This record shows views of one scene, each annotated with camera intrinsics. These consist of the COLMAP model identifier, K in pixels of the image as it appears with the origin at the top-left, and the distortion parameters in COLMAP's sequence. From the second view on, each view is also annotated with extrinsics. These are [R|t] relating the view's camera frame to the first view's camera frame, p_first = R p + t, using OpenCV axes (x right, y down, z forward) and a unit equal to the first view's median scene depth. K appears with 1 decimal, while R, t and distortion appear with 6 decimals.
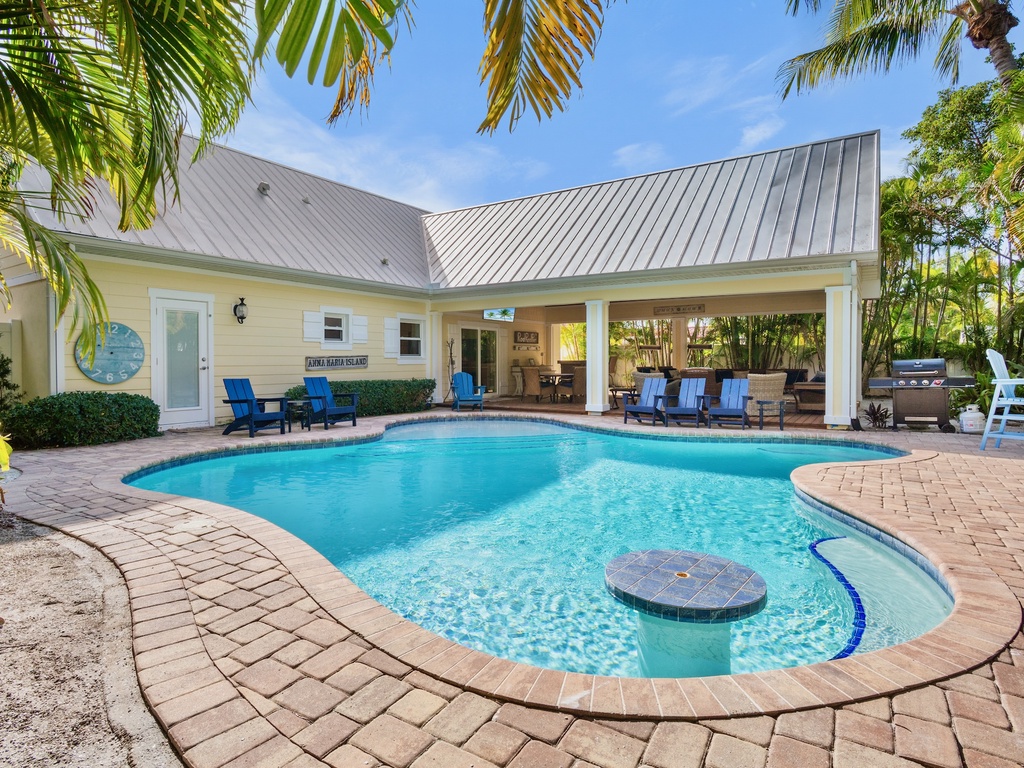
lens RADIAL K [[561.1, 0, 511.7], [0, 561.1, 360.5], [0, 0, 1]] dist [-0.002334, -0.000032]
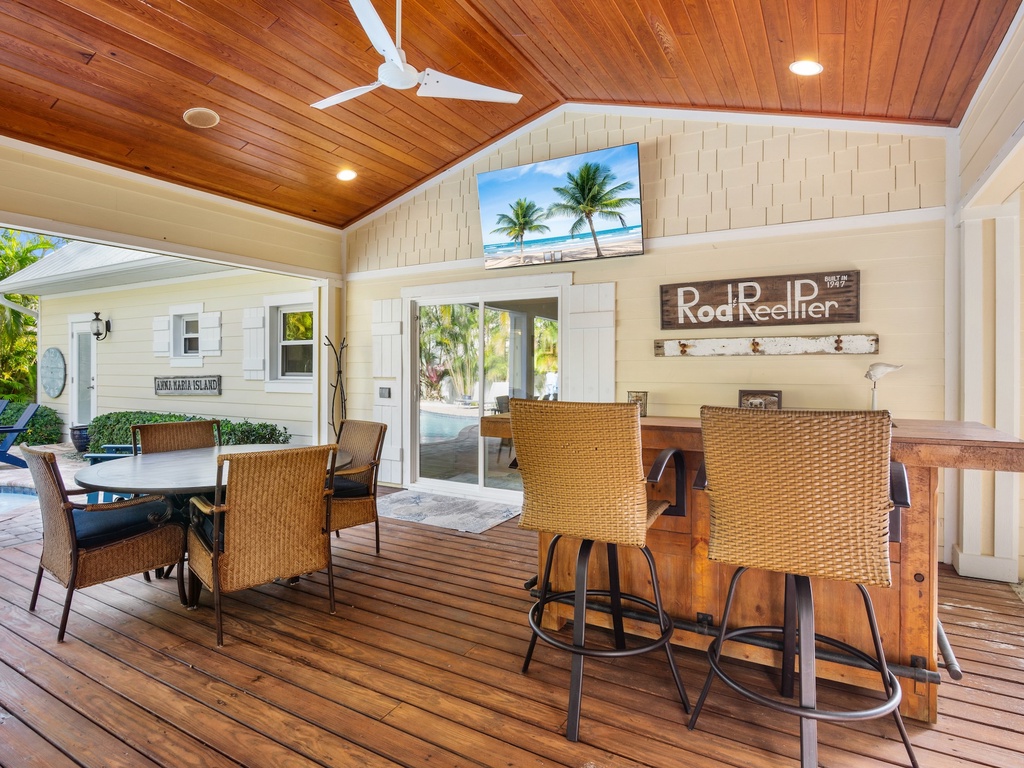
lens RADIAL K [[561.1, 0, 511.7], [0, 561.1, 360.5], [0, 0, 1]] dist [-0.002334, -0.000032]
pose [[0.058571, -0.000922, -0.998283, 0.394608], [0.002592, 0.999996, -0.000771, -0.025060], [0.998280, -0.002542, 0.058574, 1.346161]]
